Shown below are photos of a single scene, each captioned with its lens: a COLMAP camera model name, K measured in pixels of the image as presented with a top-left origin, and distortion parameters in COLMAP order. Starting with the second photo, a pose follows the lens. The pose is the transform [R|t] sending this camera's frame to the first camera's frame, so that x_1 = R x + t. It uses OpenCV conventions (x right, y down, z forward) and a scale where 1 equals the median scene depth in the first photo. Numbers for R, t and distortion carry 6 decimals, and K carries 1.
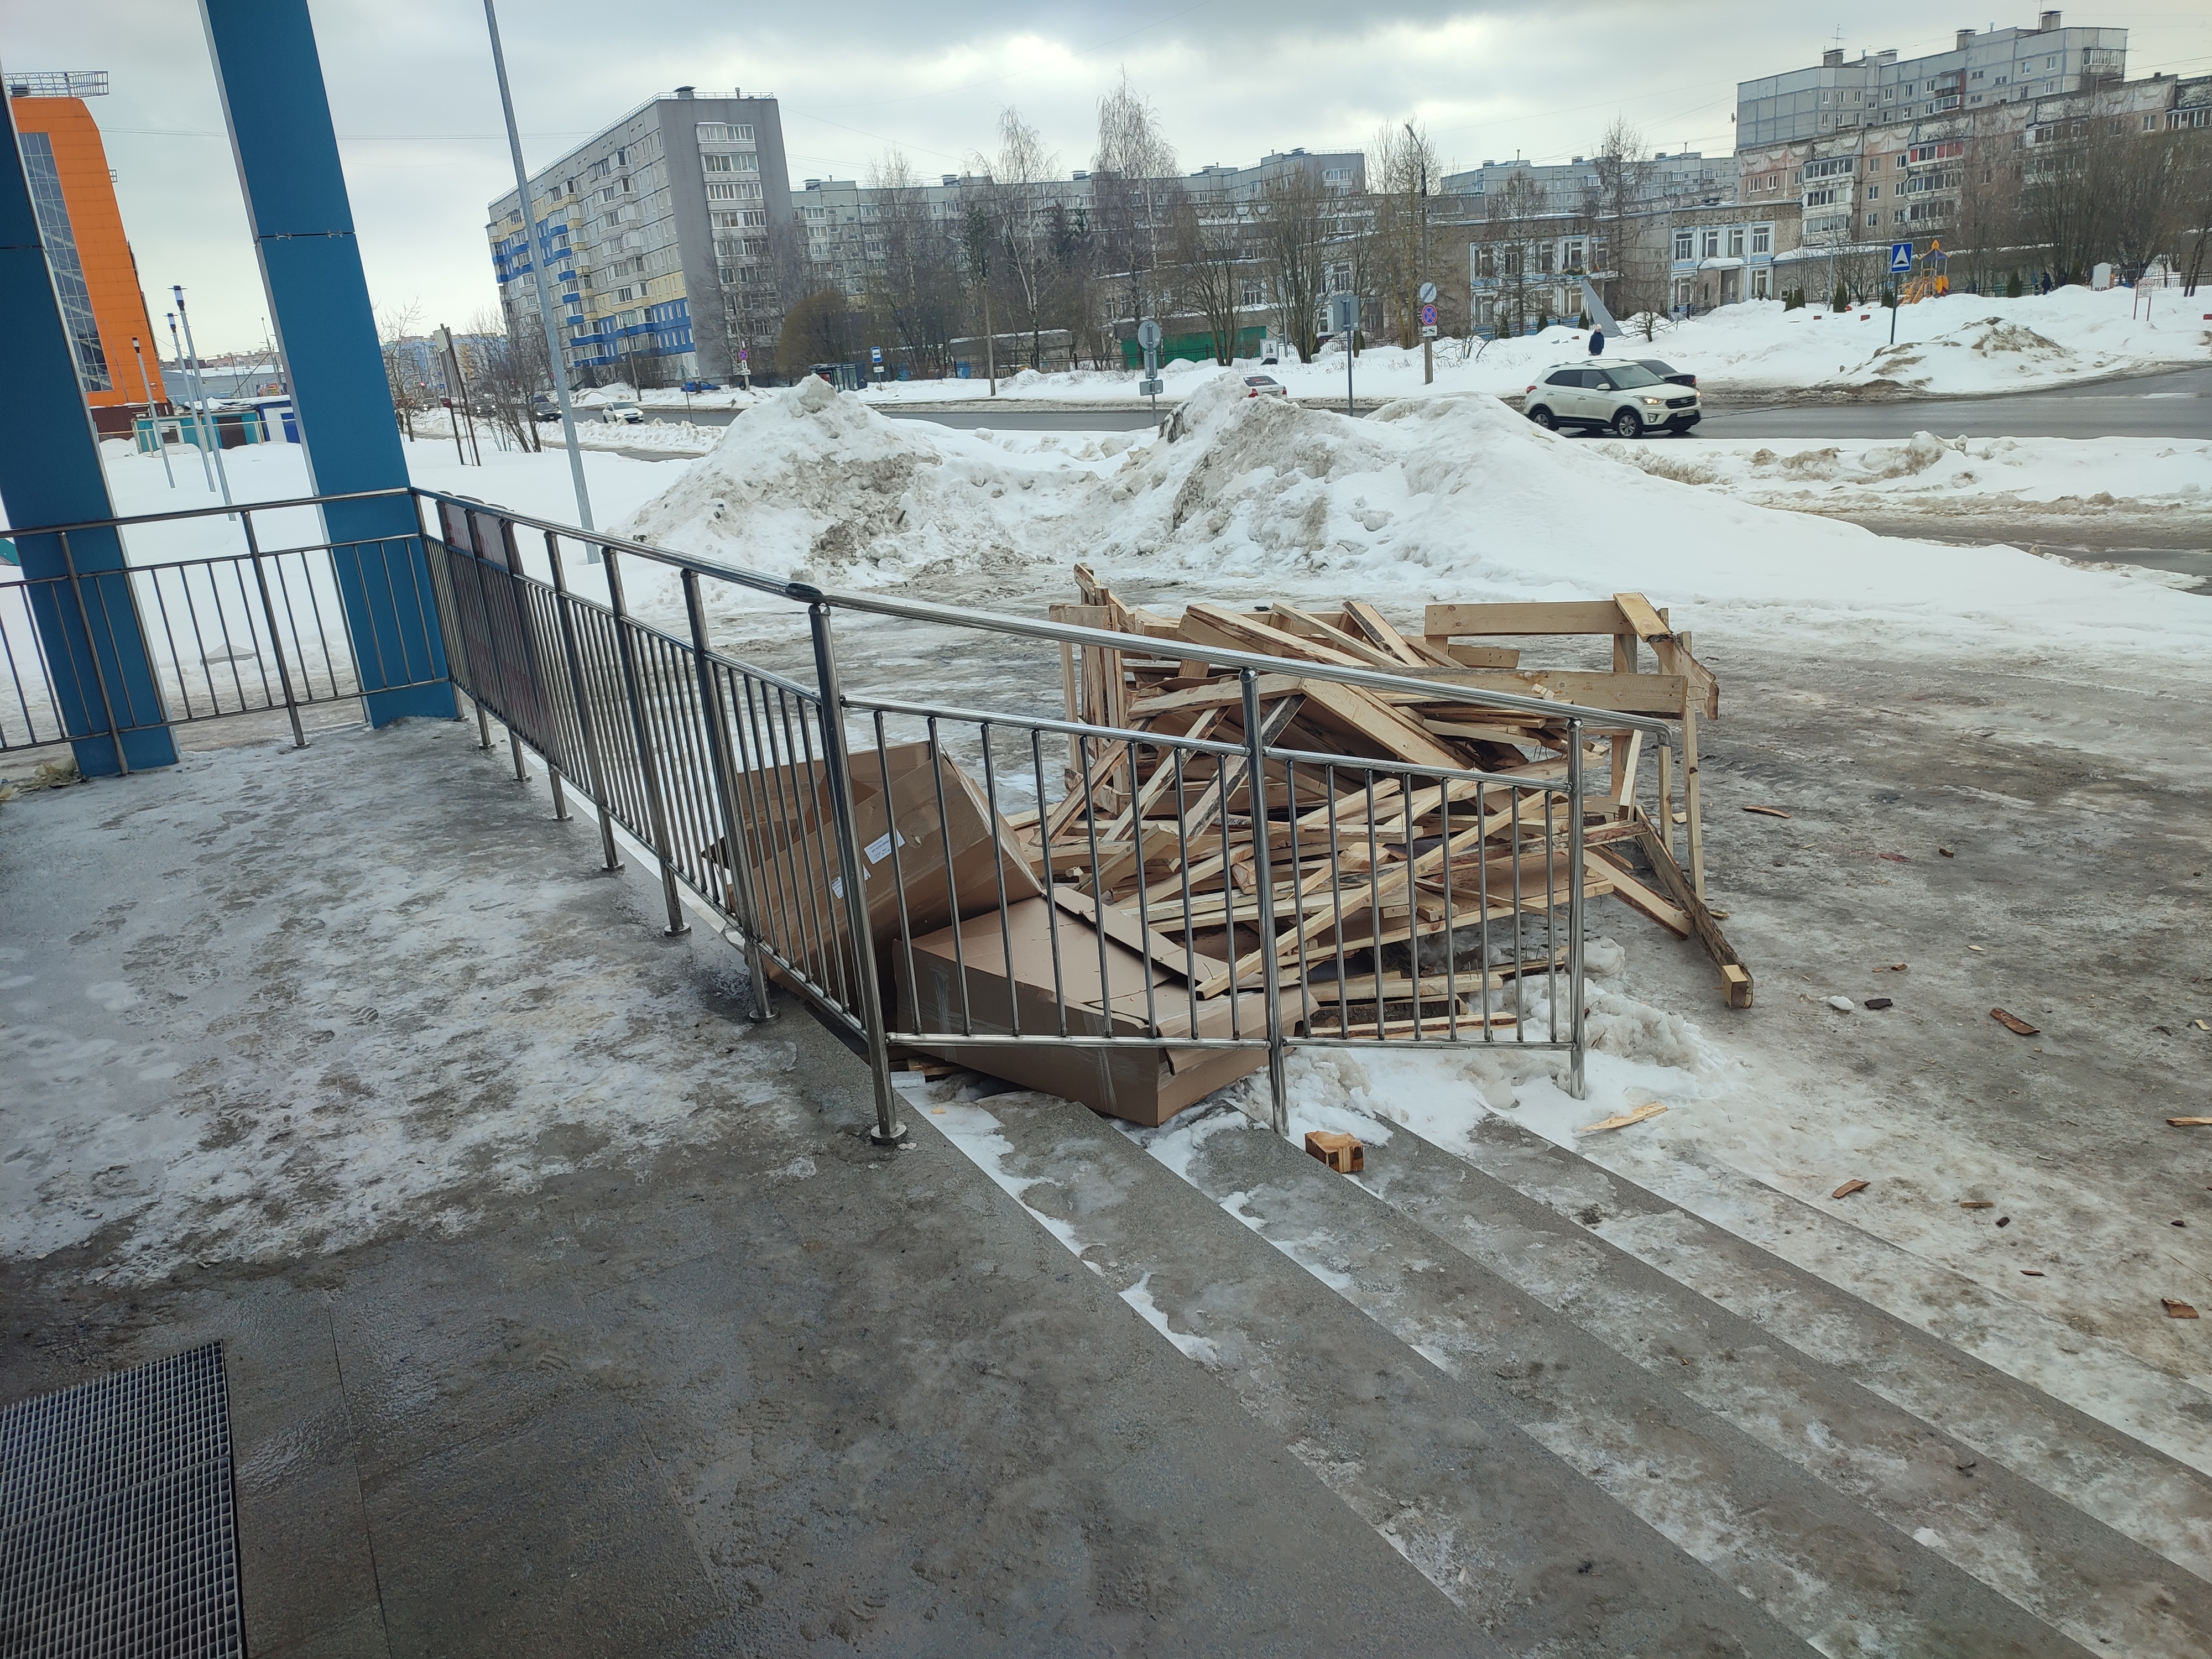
lens RADIAL K [[1599.6, 0, 1094.0], [0, 1599.6, 854.4], [0, 0, 1]] dist [0.016843, 0.003642]
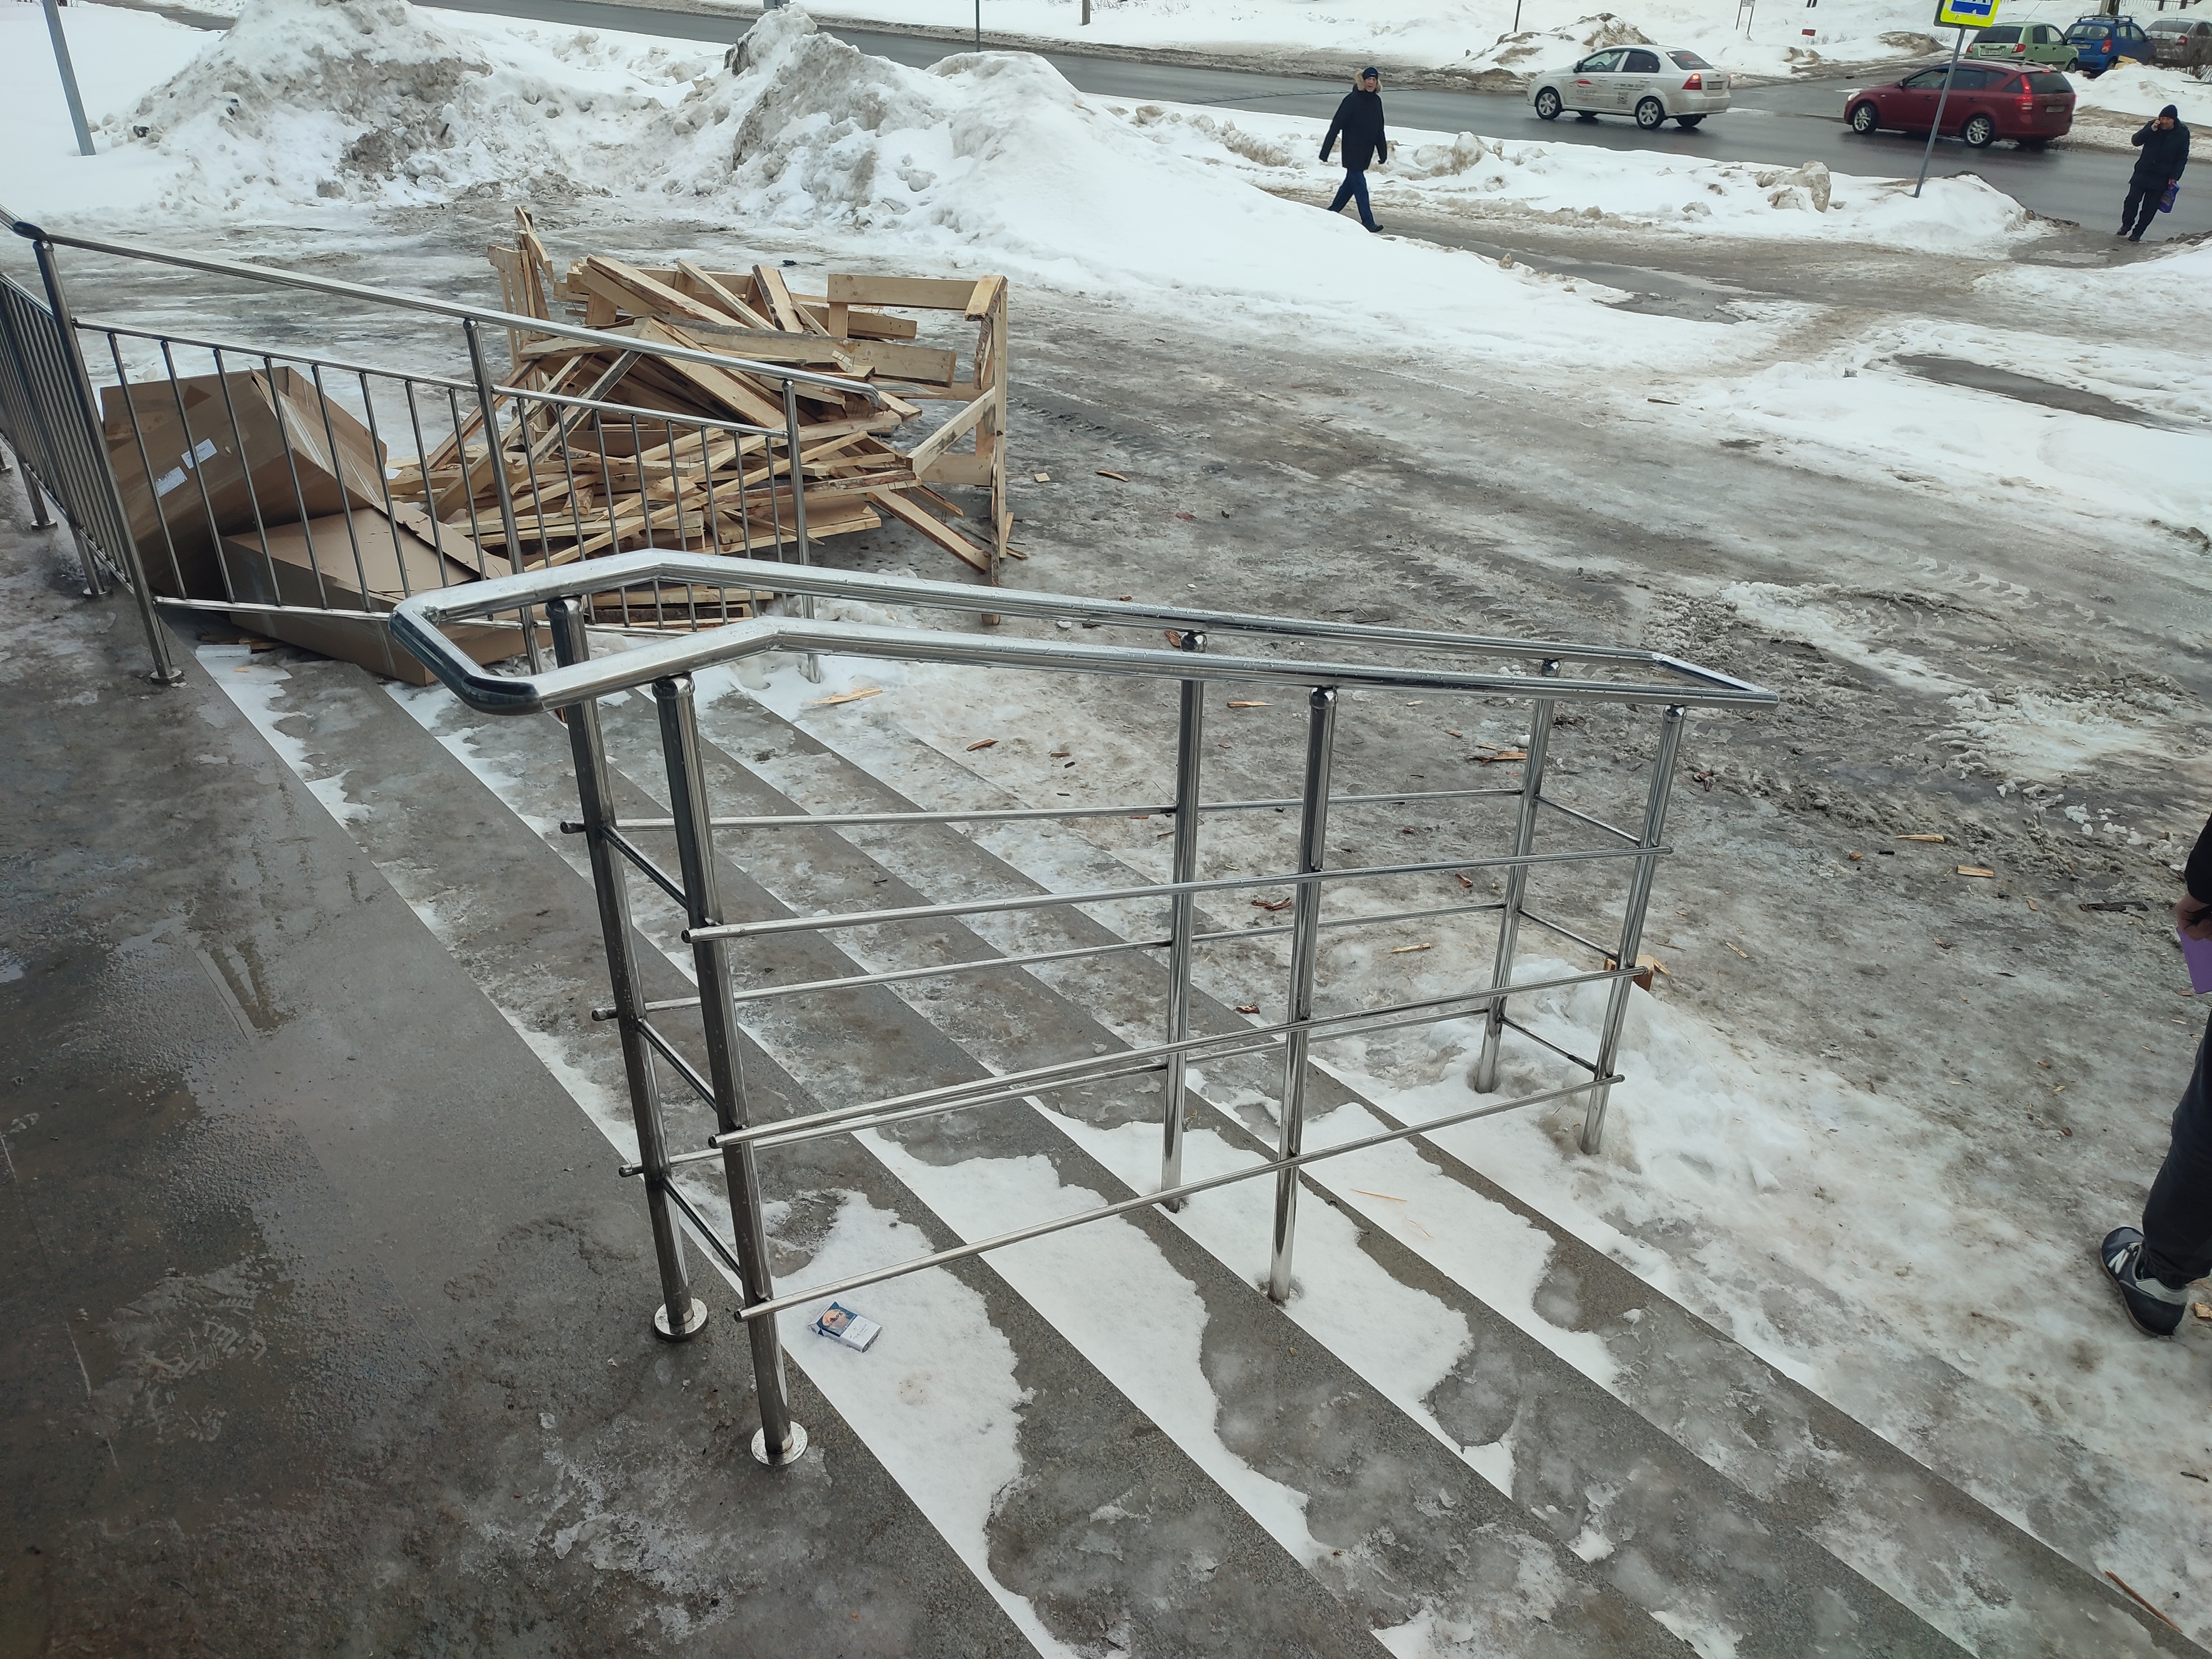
lens RADIAL K [[1601.8, 0, 1099.7], [0, 1601.8, 844.2], [0, 0, 1]] dist [0.045318, -0.043765]
pose [[0.979472, -0.000799, 0.201579, 0.069133], [-0.038630, 0.980715, 0.191589, 0.005647], [-0.197844, -0.195443, 0.960552, -0.085729]]
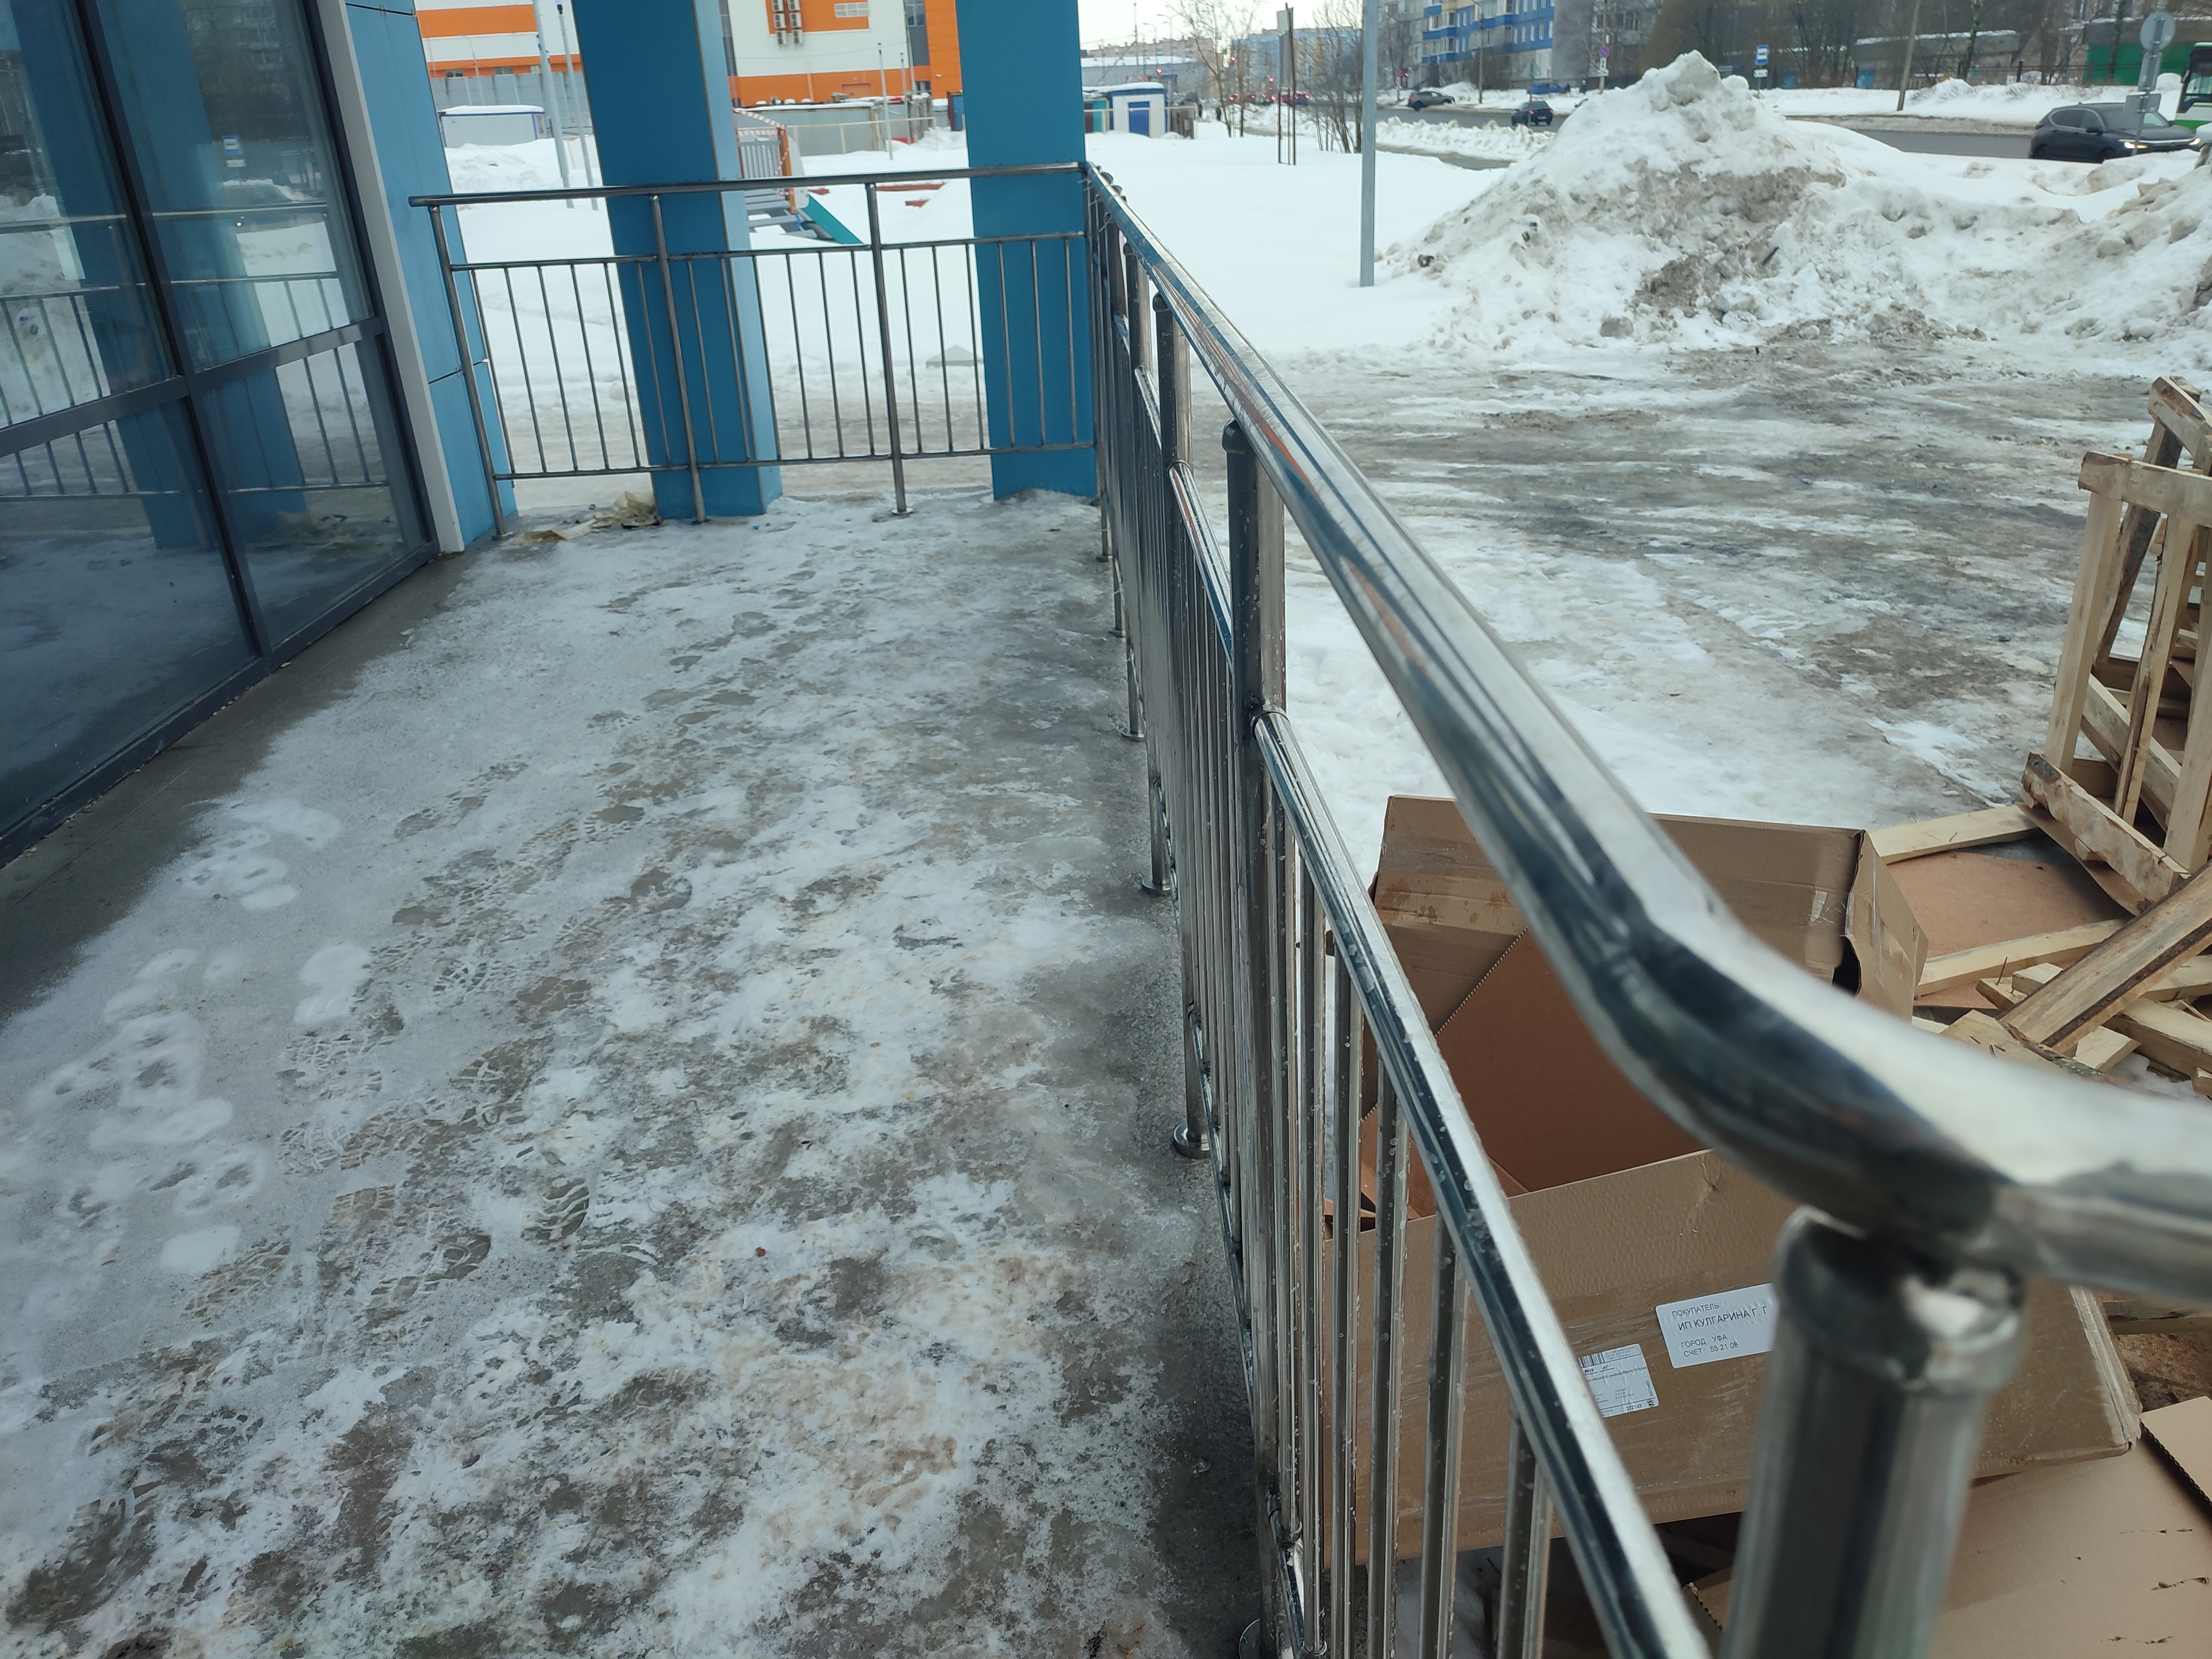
lens RADIAL K [[1601.8, 0, 1099.7], [0, 1601.8, 844.2], [0, 0, 1]] dist [0.045318, -0.043765]
pose [[0.887013, 0.227293, -0.401928, -0.032803], [-0.163858, 0.968749, 0.186216, -0.034330], [0.431693, -0.099317, 0.896536, 0.162191]]
